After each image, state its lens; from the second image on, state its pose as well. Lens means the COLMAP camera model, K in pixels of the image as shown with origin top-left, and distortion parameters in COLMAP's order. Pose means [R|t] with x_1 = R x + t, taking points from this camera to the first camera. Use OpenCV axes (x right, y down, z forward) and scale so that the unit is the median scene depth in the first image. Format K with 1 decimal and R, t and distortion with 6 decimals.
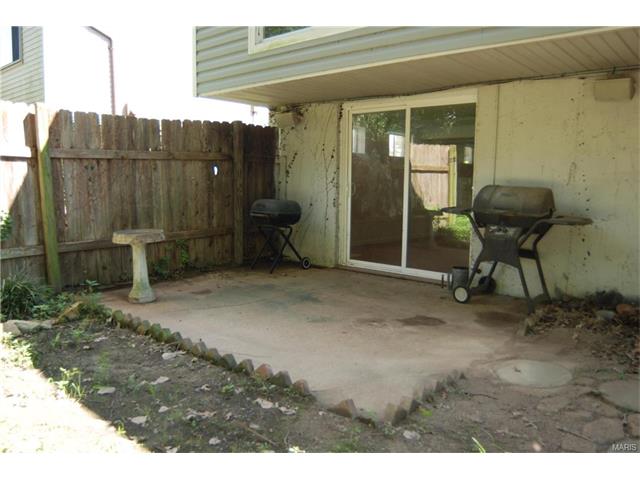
lens RADIAL K [[500.4, 0, 319.7], [0, 500.4, 242.3], [0, 0, 1]] dist [-0.080244, 0.031666]
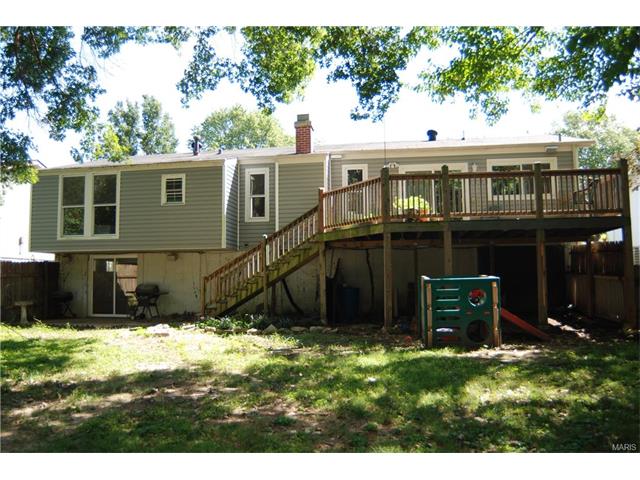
lens RADIAL K [[500.4, 0, 320.8], [0, 500.4, 240.9], [0, 0, 1]] dist [-0.080244, 0.031666]
pose [[0.844900, 0.022003, 0.534471, -0.314326], [0.083283, 0.981559, -0.172064, 0.203362], [-0.528401, 0.189890, 0.827487, -1.827307]]
